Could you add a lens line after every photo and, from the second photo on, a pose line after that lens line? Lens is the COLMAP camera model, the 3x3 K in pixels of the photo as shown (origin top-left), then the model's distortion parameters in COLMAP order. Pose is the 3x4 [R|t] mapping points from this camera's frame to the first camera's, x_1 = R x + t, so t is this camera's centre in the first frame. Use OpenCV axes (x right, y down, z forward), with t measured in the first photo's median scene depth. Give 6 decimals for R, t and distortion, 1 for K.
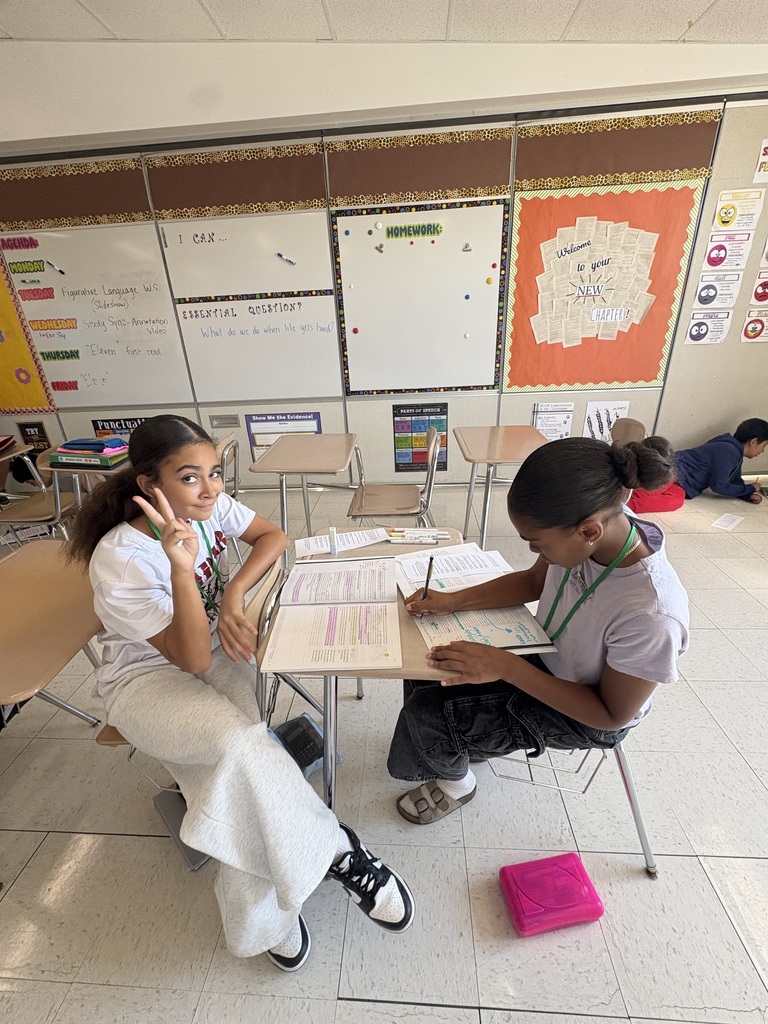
lens RADIAL K [[450.3, 0, 382.6], [0, 450.3, 511.5], [0, 0, 1]] dist [-0.002086, -0.000279]
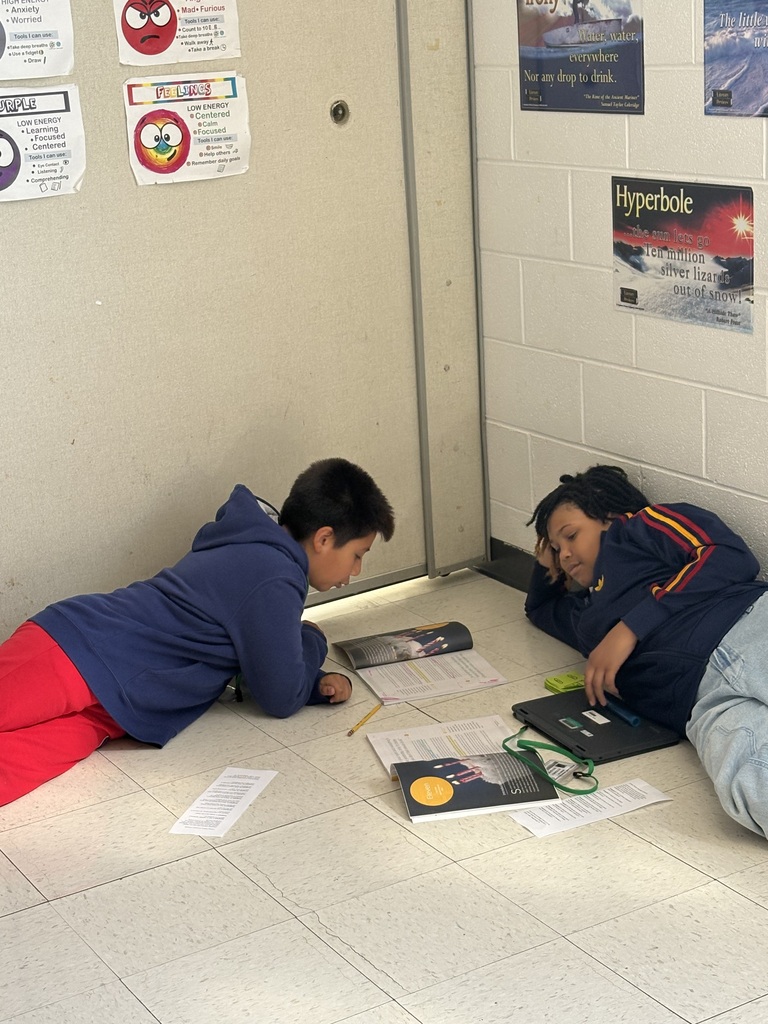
lens RADIAL K [[1781.4, 0, 383.8], [0, 1781.4, 512.6], [0, 0, 1]] dist [0.084010, 0.000000]
pose [[0.819824, -0.165933, 0.548047, 0.254694], [0.264238, 0.958725, -0.104998, -0.005759], [-0.508004, 0.230895, 0.829831, -0.005830]]
